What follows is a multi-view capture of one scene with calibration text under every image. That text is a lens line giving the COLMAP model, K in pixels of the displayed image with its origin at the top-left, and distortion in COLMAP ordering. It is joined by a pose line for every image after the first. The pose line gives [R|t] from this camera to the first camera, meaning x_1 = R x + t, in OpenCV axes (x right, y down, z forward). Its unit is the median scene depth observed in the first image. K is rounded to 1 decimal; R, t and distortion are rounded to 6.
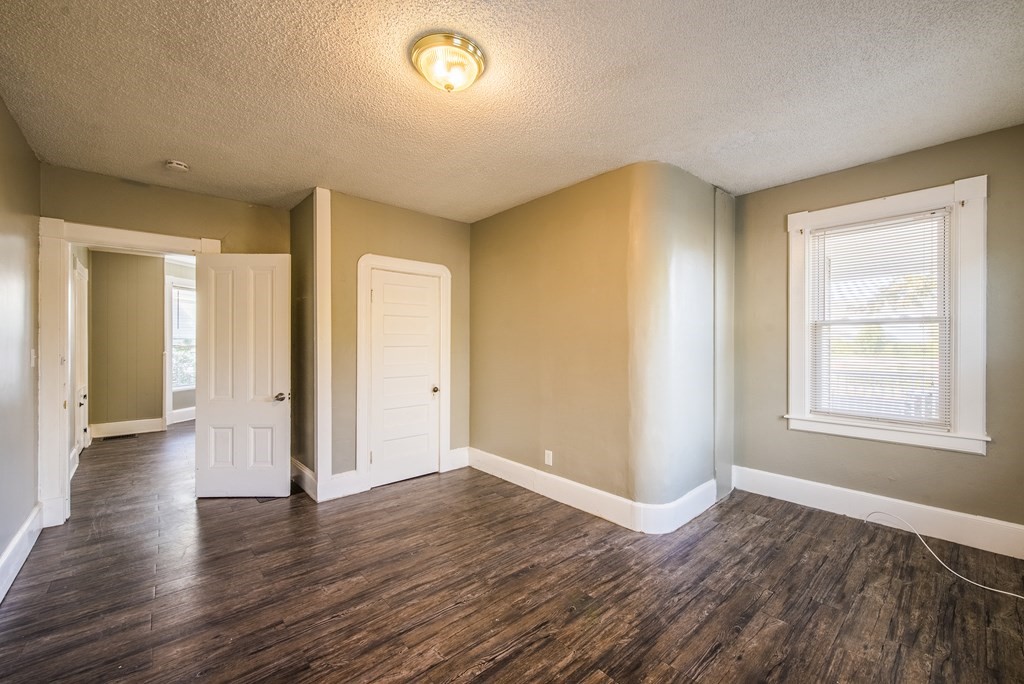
lens RADIAL K [[405.3, 0, 514.5], [0, 405.3, 339.0], [0, 0, 1]] dist [0.000797, -0.000289]
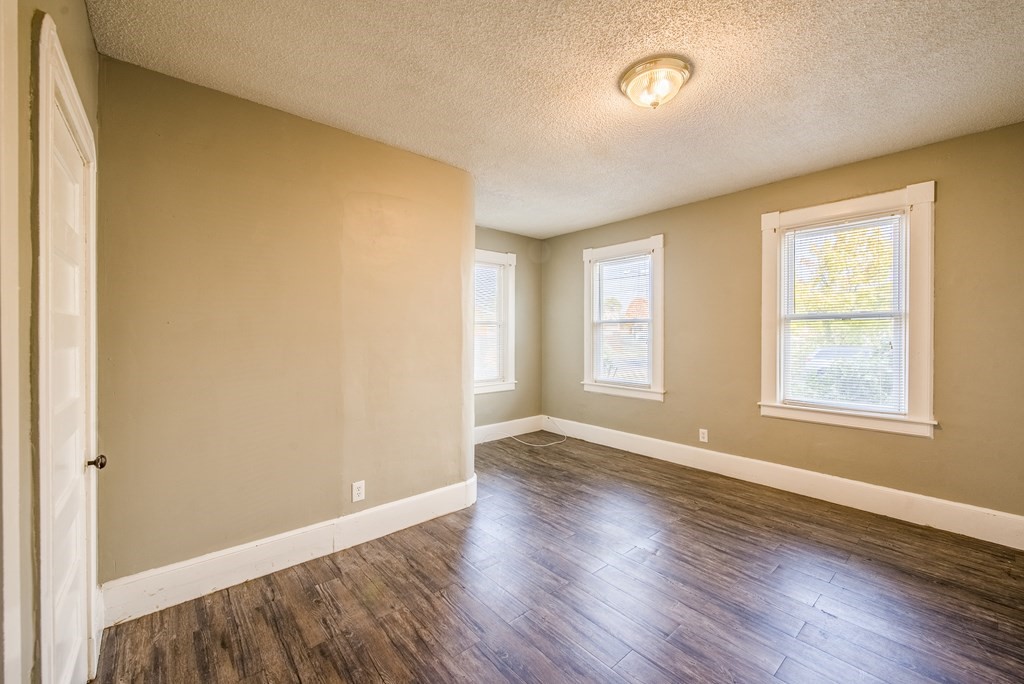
lens RADIAL K [[405.3, 0, 514.5], [0, 405.3, 339.0], [0, 0, 1]] dist [0.000797, -0.000289]
pose [[0.010899, -0.009845, 0.999892, -0.855885], [-0.008165, 0.999917, 0.009934, 0.004692], [-0.999907, -0.008273, 0.010818, 0.925844]]
